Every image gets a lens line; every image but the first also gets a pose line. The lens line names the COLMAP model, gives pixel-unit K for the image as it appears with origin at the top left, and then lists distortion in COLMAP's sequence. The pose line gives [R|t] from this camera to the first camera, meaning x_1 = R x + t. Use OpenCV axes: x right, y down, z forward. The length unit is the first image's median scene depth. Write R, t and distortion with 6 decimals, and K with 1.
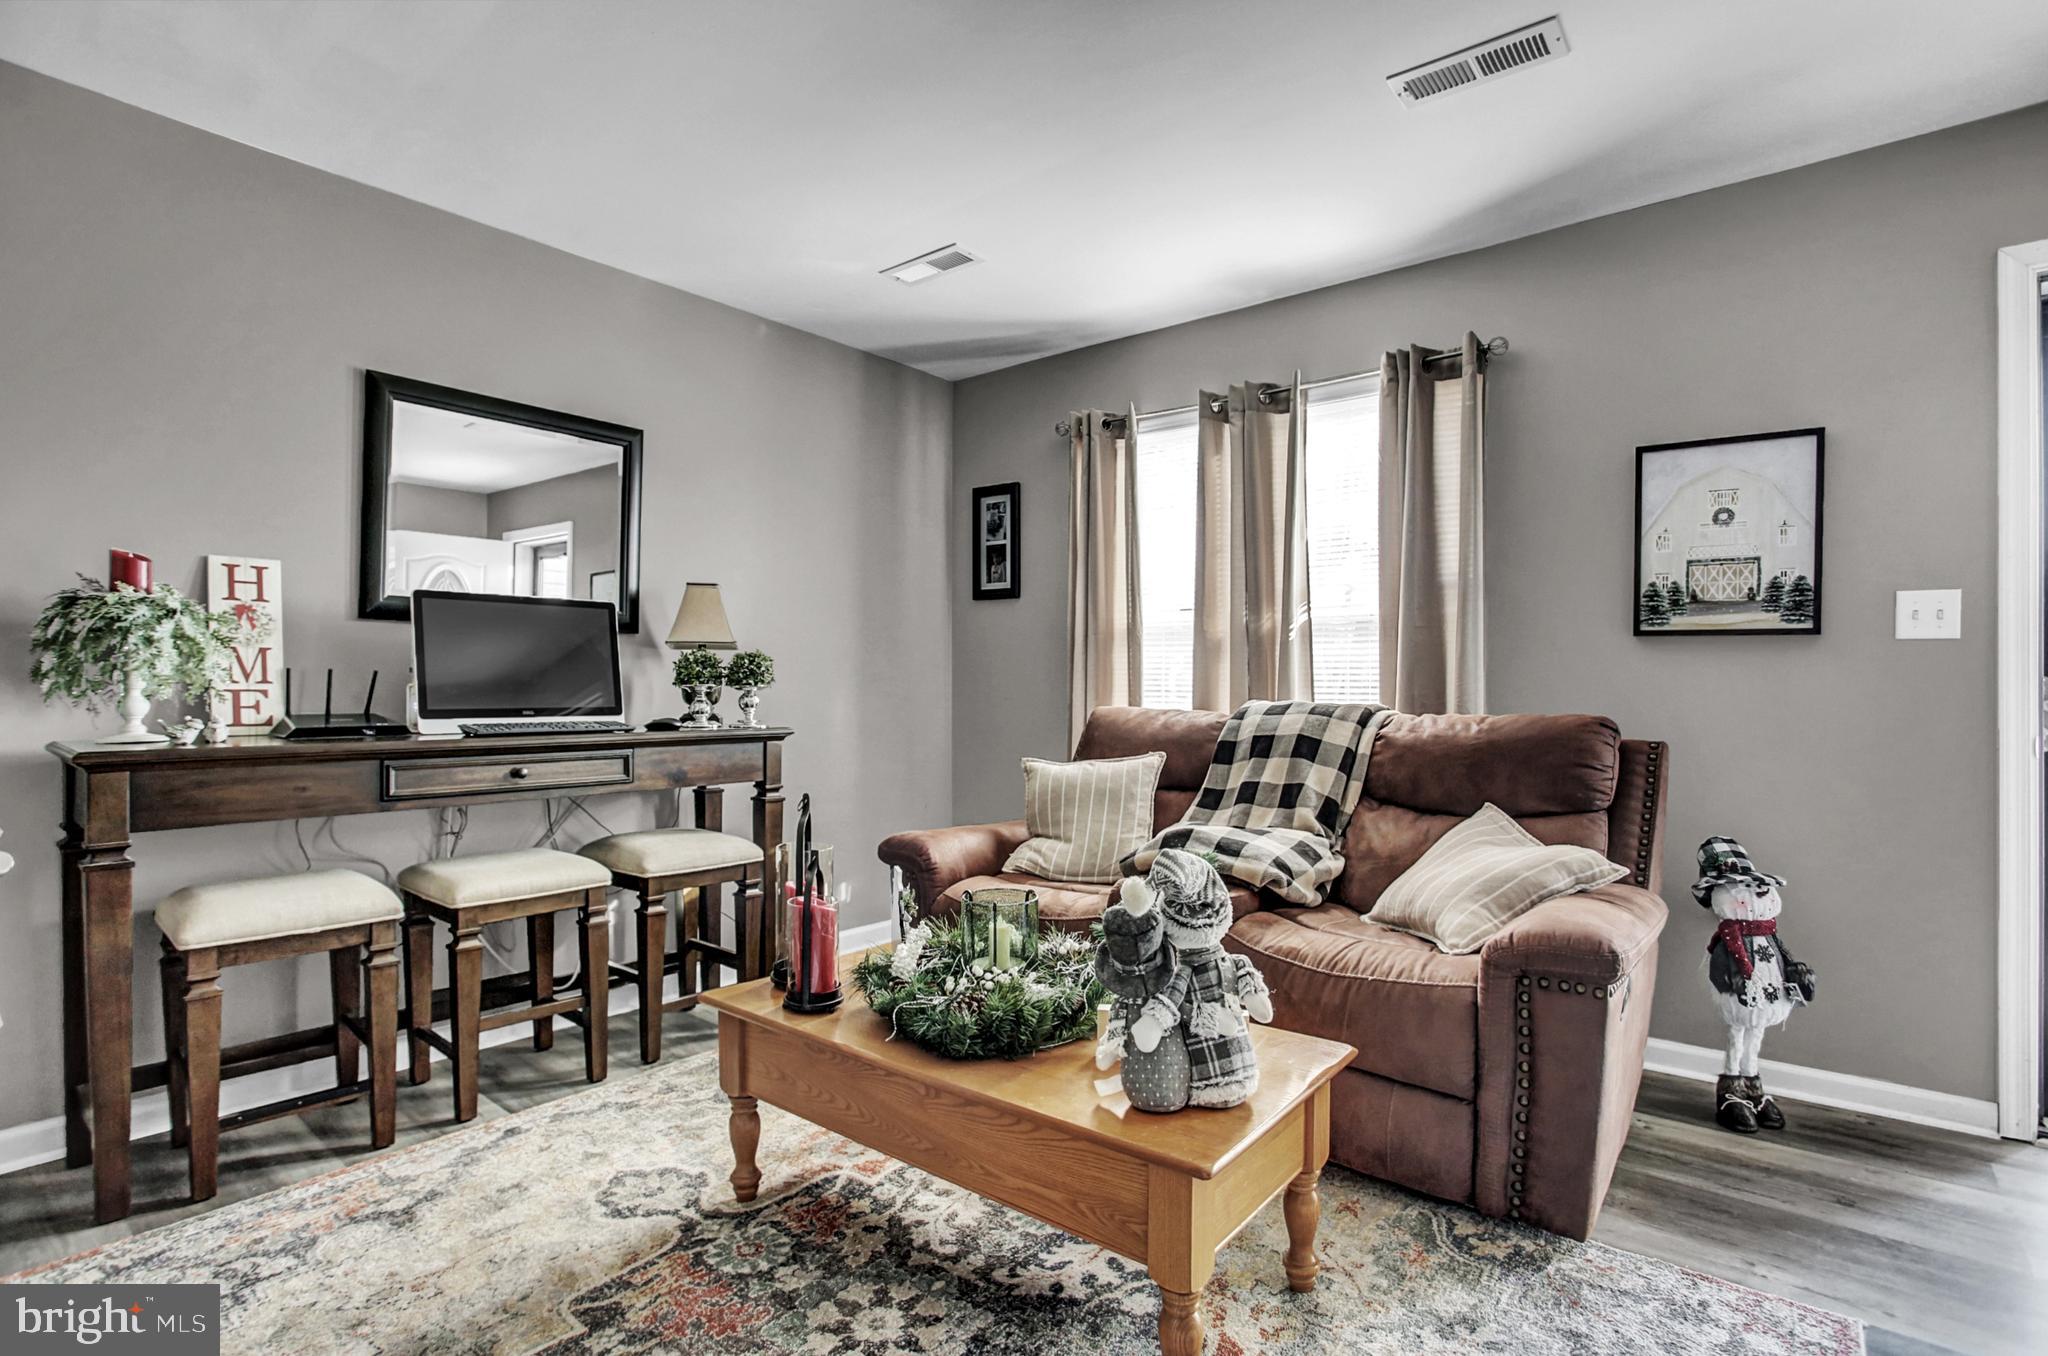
lens RADIAL K [[1012.5, 0, 1024.0], [0, 1012.5, 678.0], [0, 0, 1]] dist [-0.073304, 0.038099]
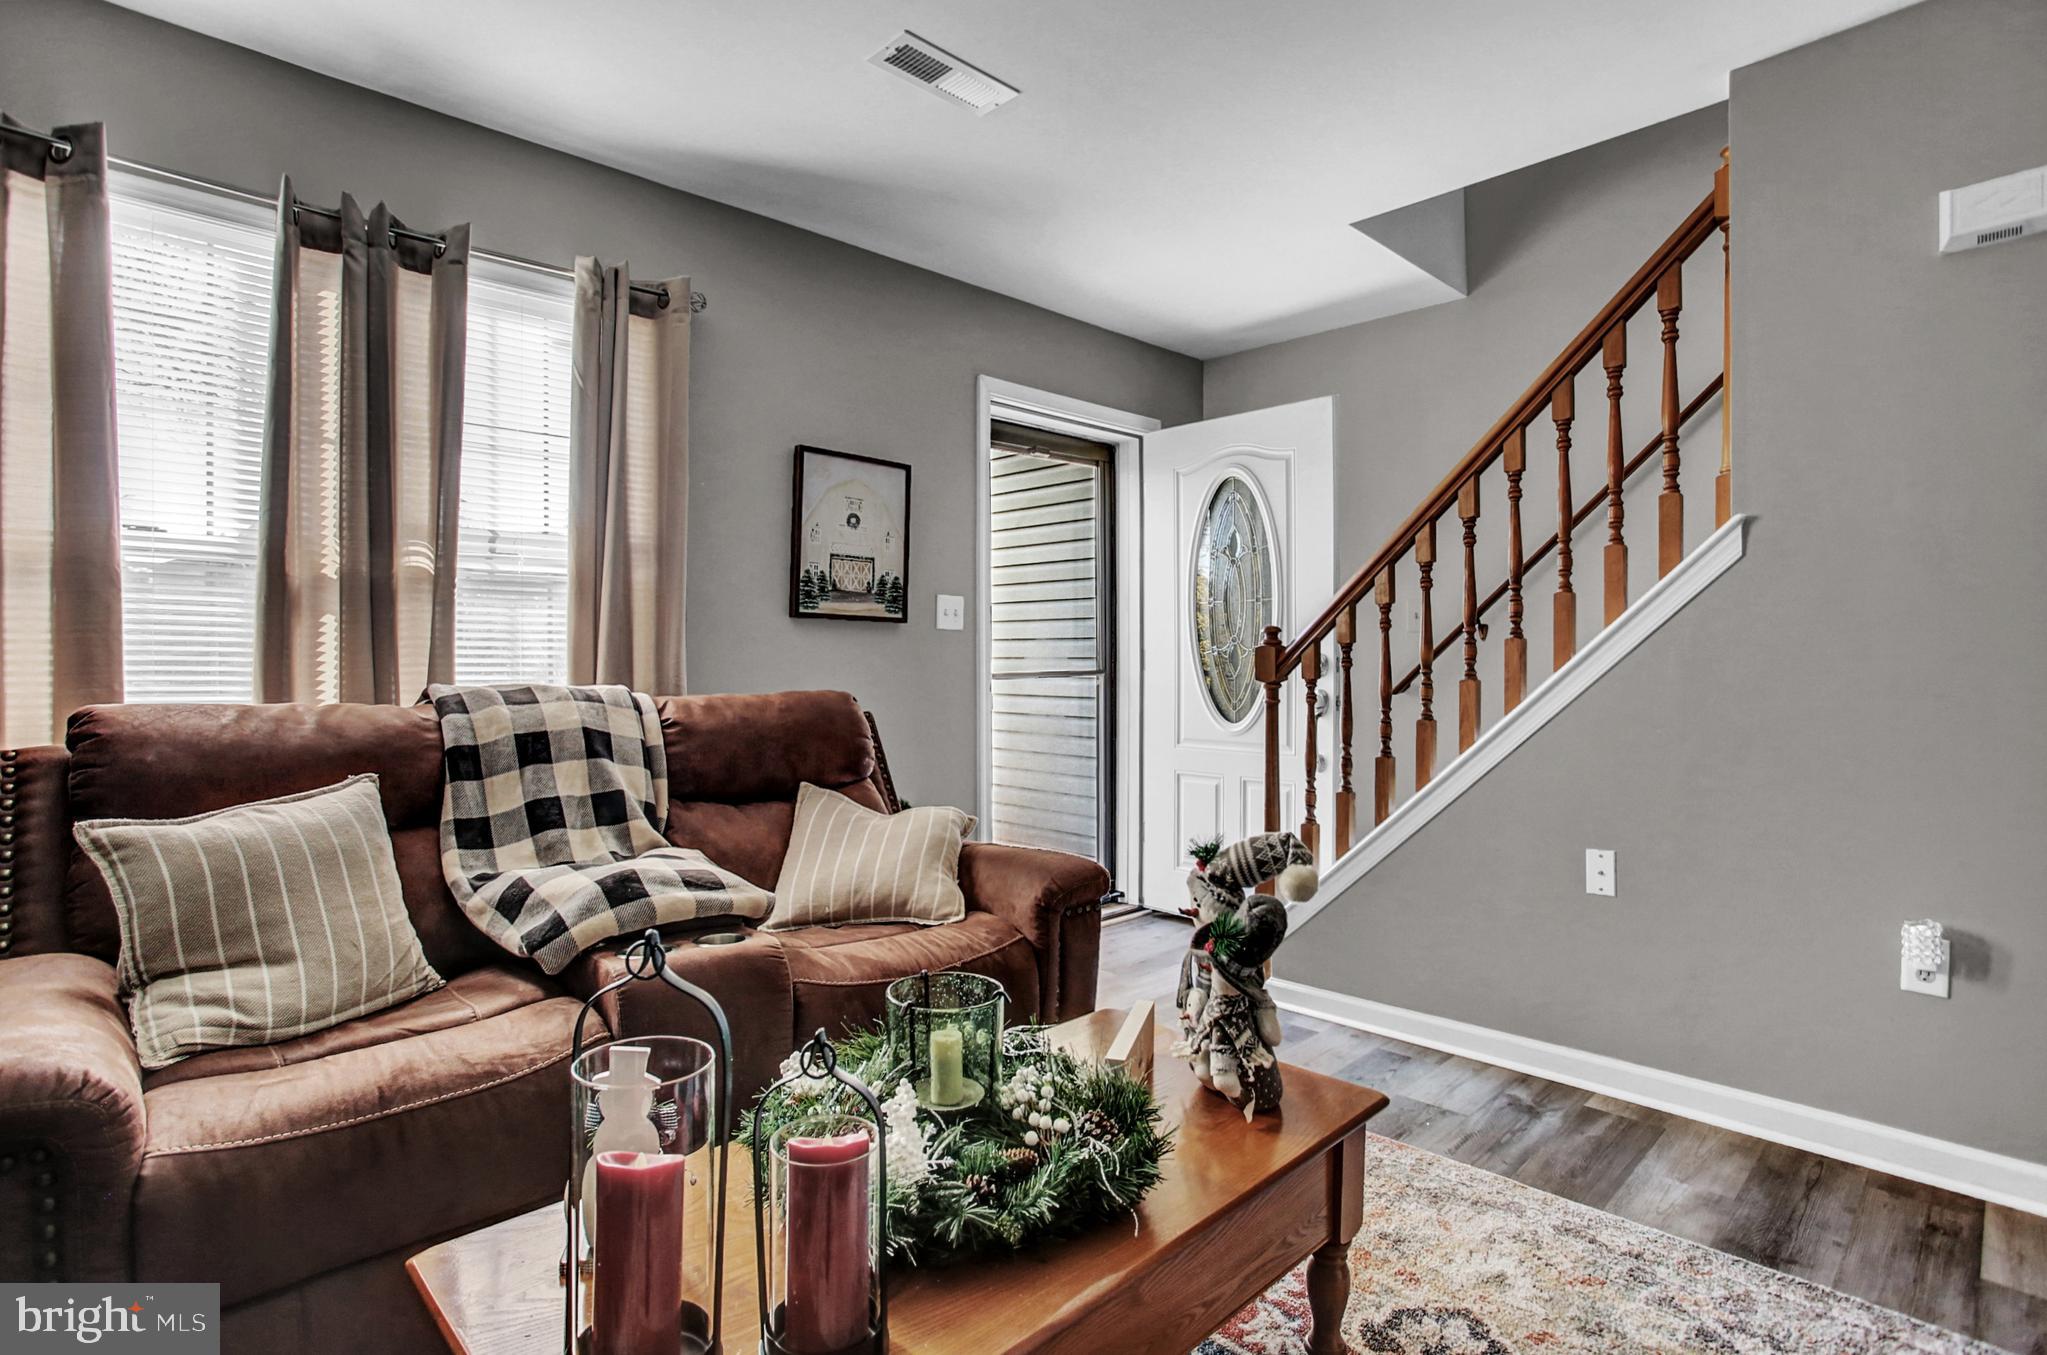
lens RADIAL K [[1012.0, 0, 1023.5], [0, 1012.0, 677.5], [0, 0, 1]] dist [-0.073304, 0.038099]
pose [[0.113247, -0.009980, 0.993517, -0.482705], [0.001677, 0.999950, 0.009854, 0.014217], [-0.993565, 0.000550, 0.113258, 0.661410]]
